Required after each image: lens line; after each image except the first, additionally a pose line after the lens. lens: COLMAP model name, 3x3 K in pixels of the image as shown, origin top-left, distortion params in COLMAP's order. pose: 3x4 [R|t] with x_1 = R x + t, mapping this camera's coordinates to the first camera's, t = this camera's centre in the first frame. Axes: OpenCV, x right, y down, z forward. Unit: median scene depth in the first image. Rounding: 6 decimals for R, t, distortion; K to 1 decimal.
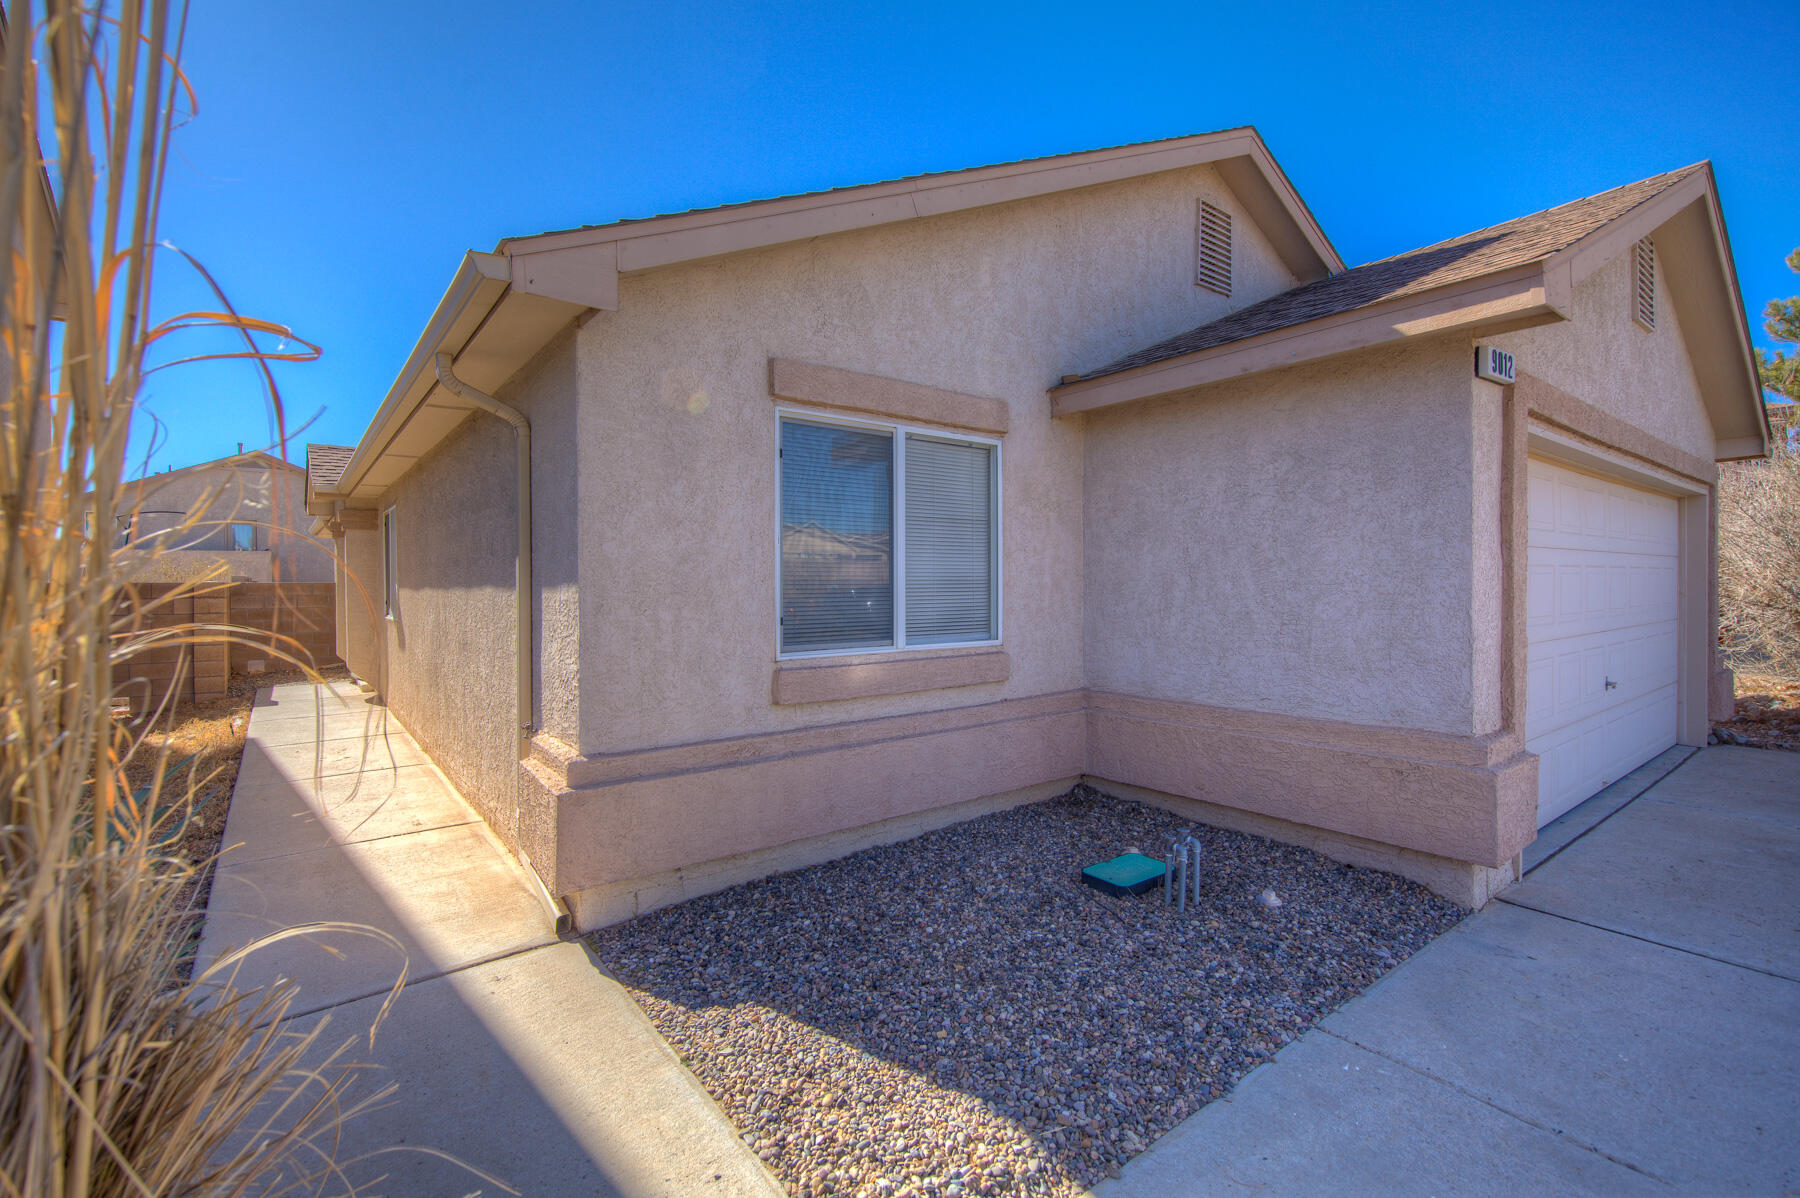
lens RADIAL K [[796.7, 0, 900.0], [0, 796.7, 599.0], [0, 0, 1]] dist [0.002885, 0.000022]
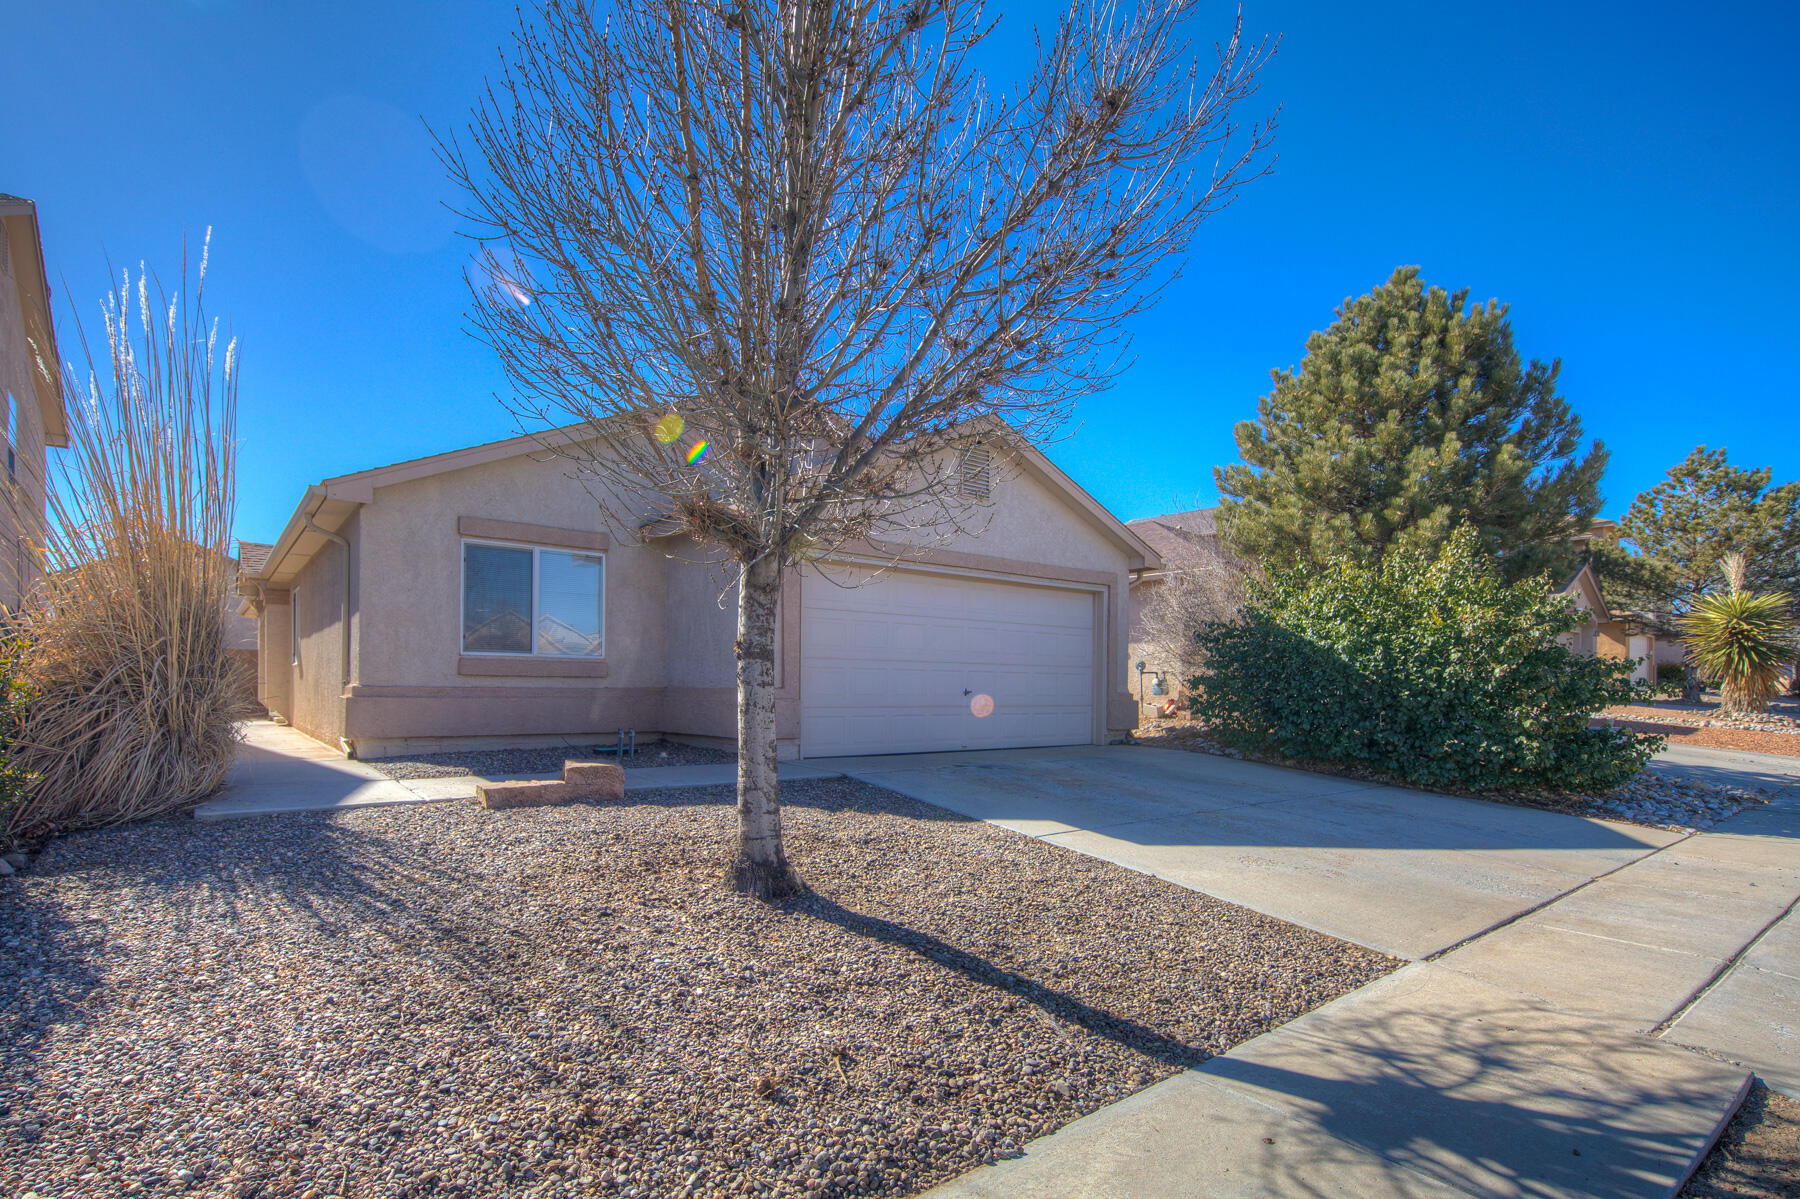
lens RADIAL K [[871.5, 0, 899.9], [0, 871.5, 695.4], [0, 0, 1]] dist [0.002786, 0.000281]
pose [[0.999791, 0.010532, 0.017543, 0.975601], [-0.010309, 0.999865, -0.012766, 0.201077], [-0.017675, 0.012582, 0.999765, -1.367845]]
